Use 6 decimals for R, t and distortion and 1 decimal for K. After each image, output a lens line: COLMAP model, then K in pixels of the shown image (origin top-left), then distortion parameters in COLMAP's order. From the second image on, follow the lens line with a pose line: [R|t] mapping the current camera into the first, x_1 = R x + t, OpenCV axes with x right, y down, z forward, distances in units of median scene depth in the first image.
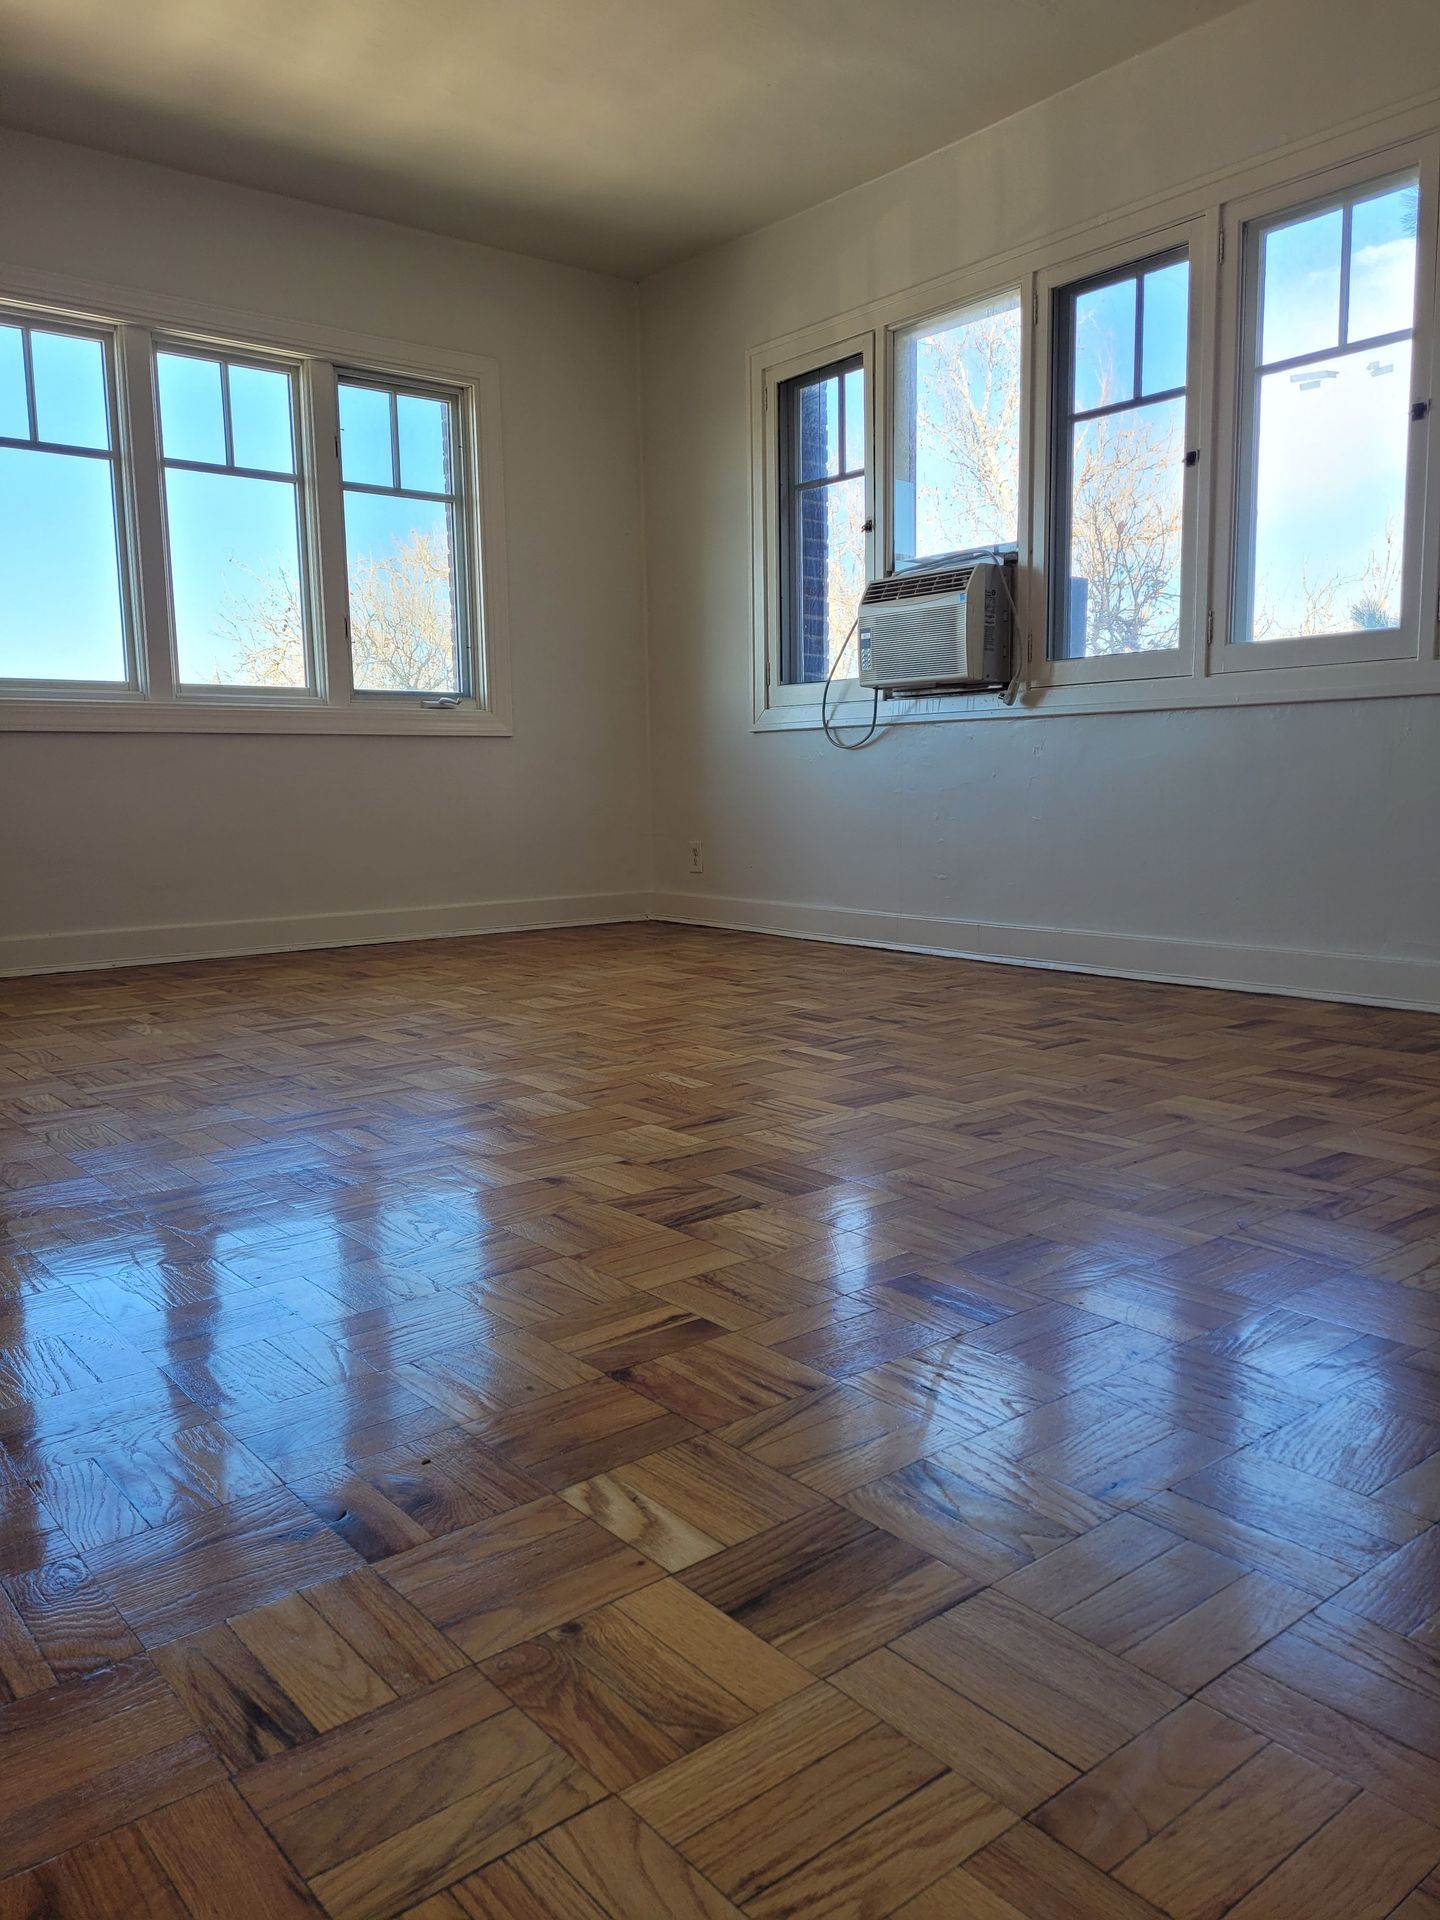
lens RADIAL K [[1437.8, 0, 706.3], [0, 1437.8, 959.0], [0, 0, 1]] dist [0.060975, -0.044497]
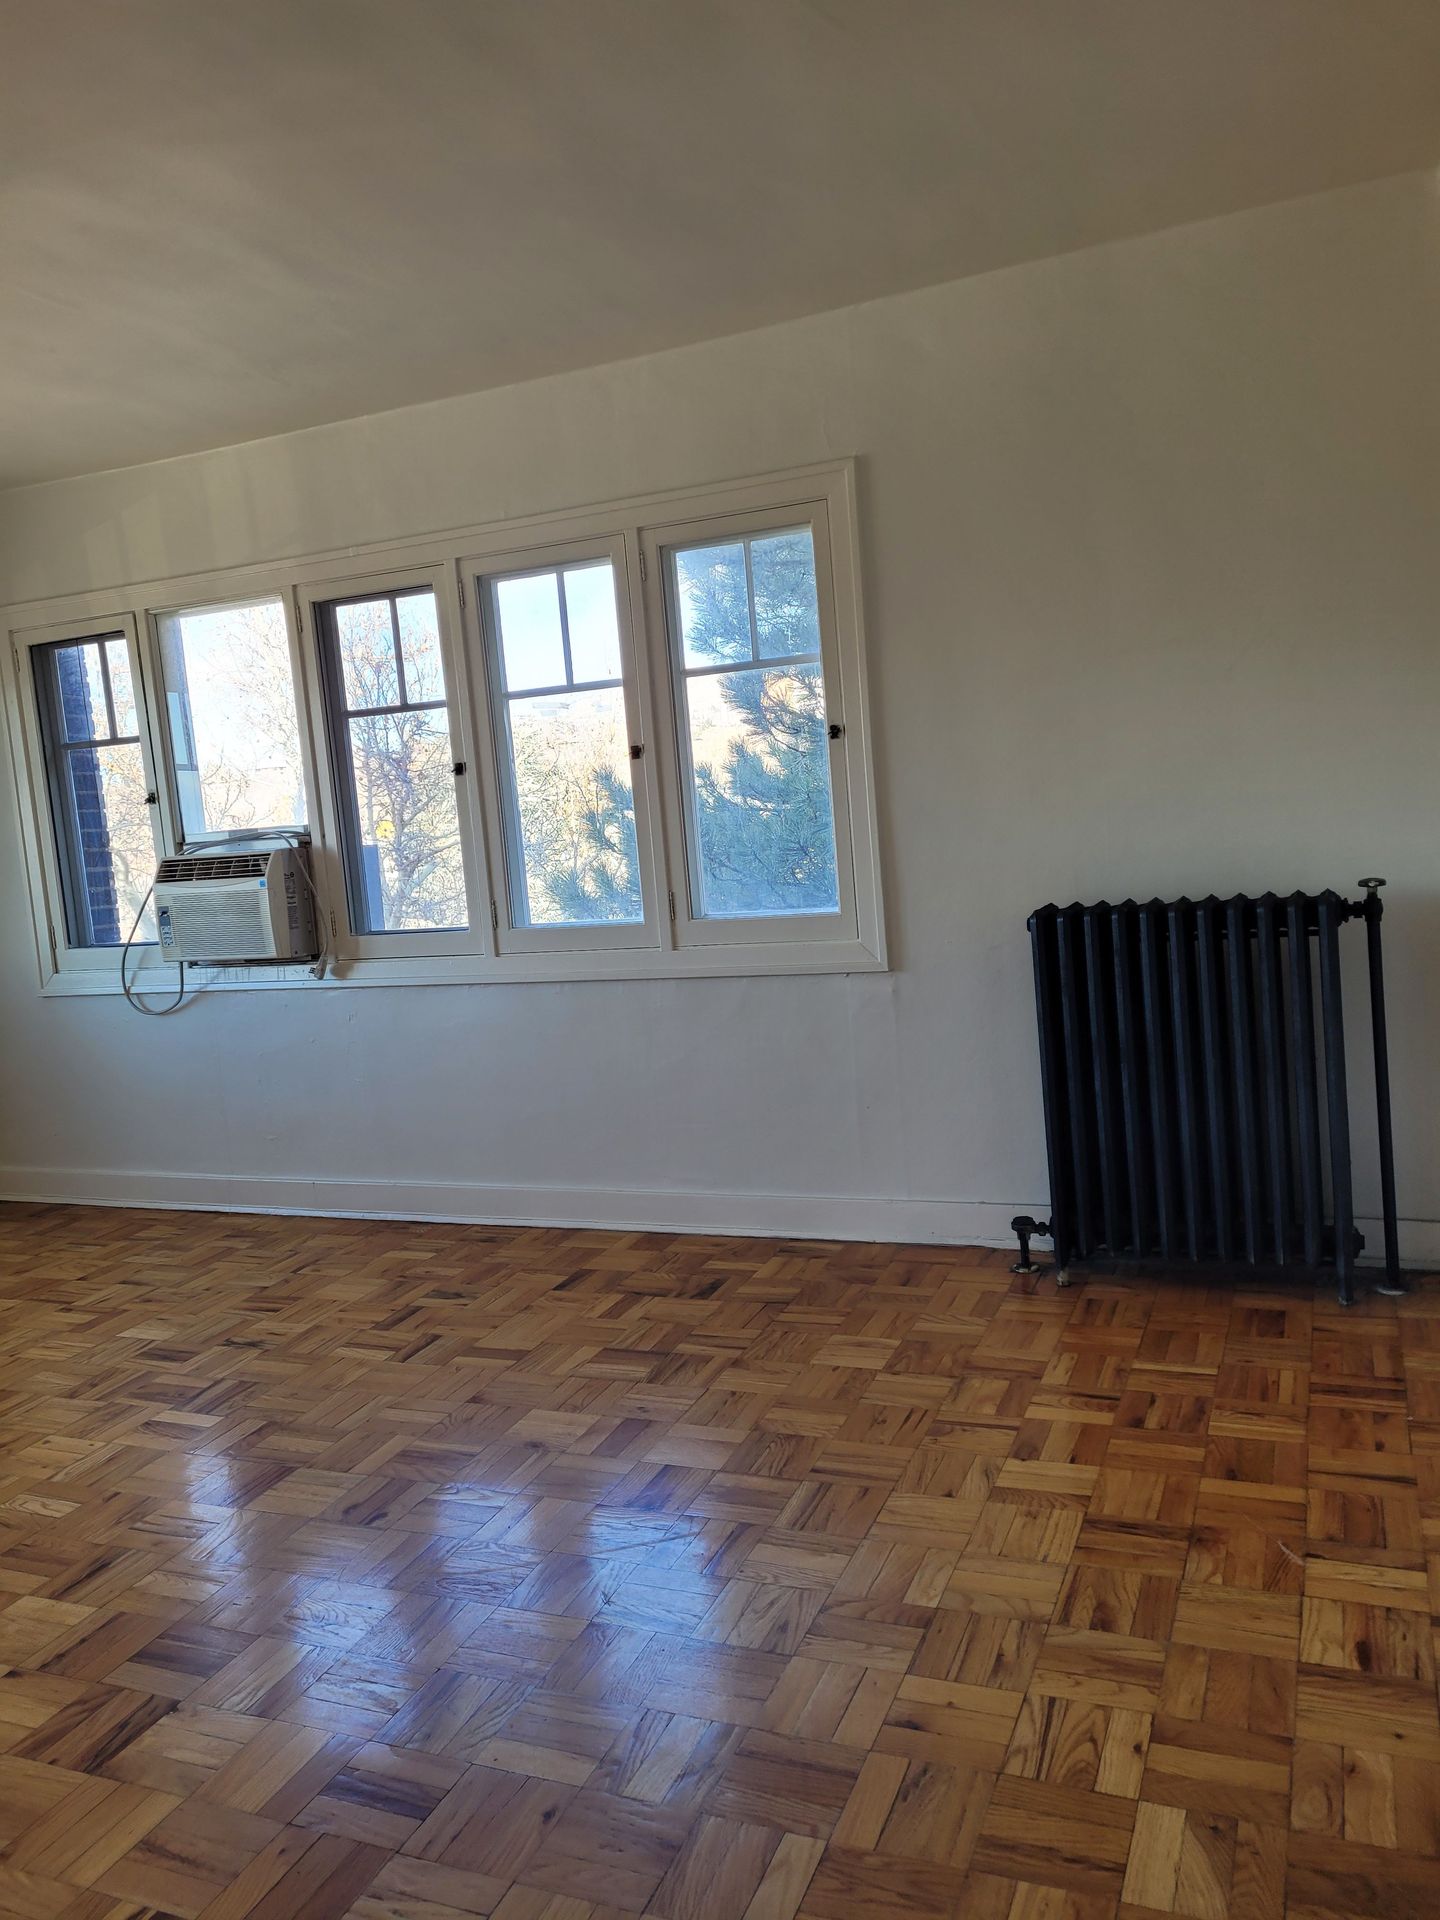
lens RADIAL K [[1437.8, 0, 727.8], [0, 1437.8, 955.7], [0, 0, 1]] dist [0.060975, -0.044497]
pose [[0.874823, -0.100892, 0.473820, -0.028992], [0.121910, 0.992446, -0.013761, -0.143918], [-0.468852, 0.069802, 0.880514, -0.072839]]
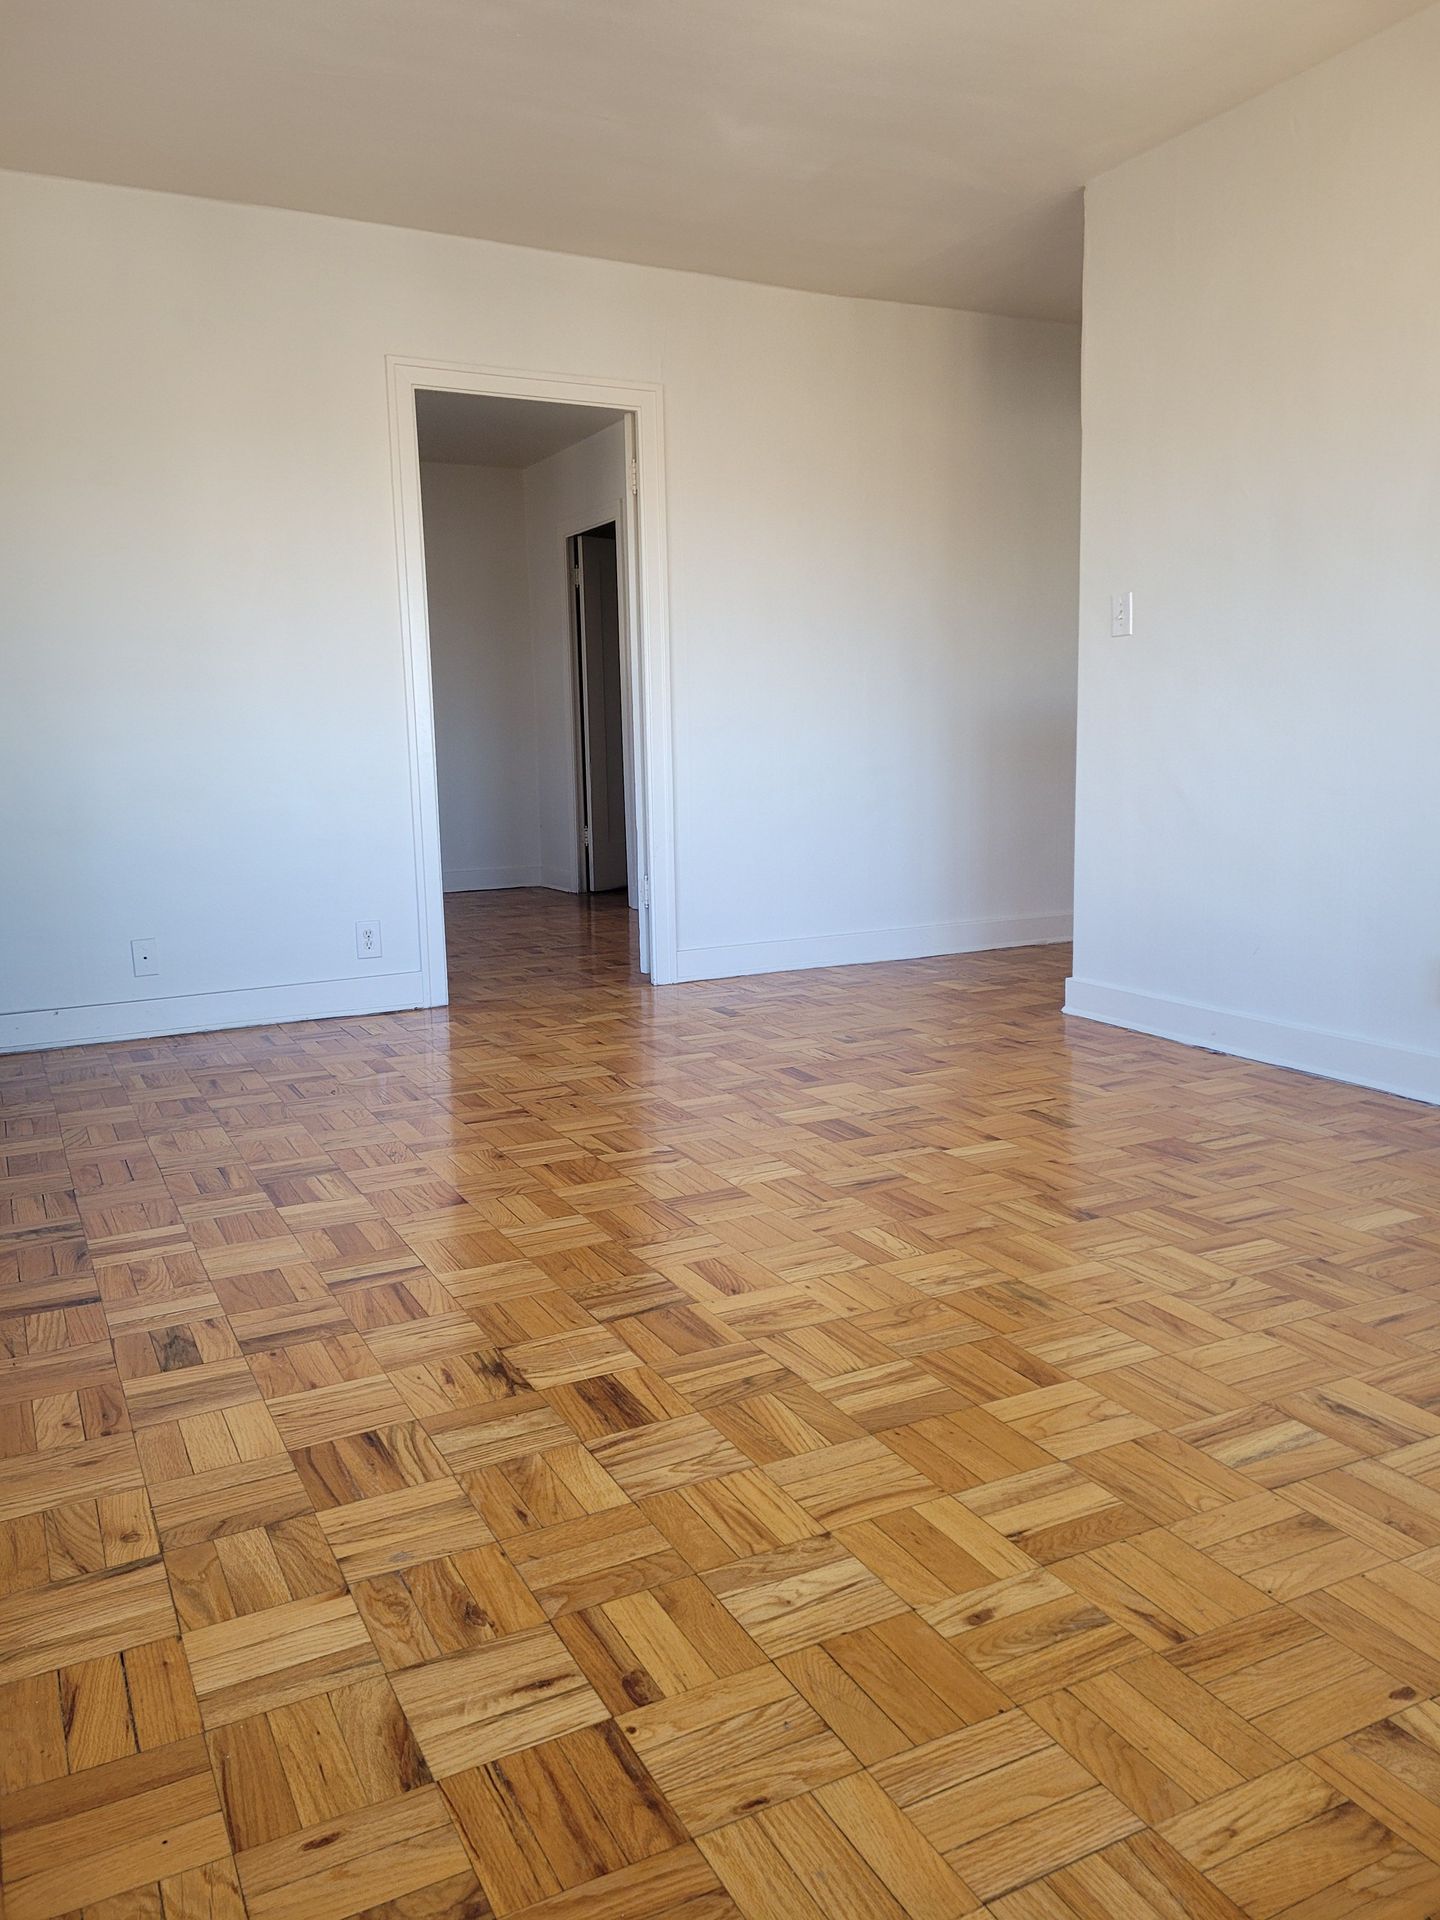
lens RADIAL K [[1437.8, 0, 718.3], [0, 1437.8, 960.6], [0, 0, 1]] dist [0.060975, -0.044497]
pose [[-0.980351, 0.013114, 0.196822, -0.063826], [0.066634, 0.961151, 0.267859, -0.222517], [-0.185663, 0.275711, -0.943140, 1.225156]]
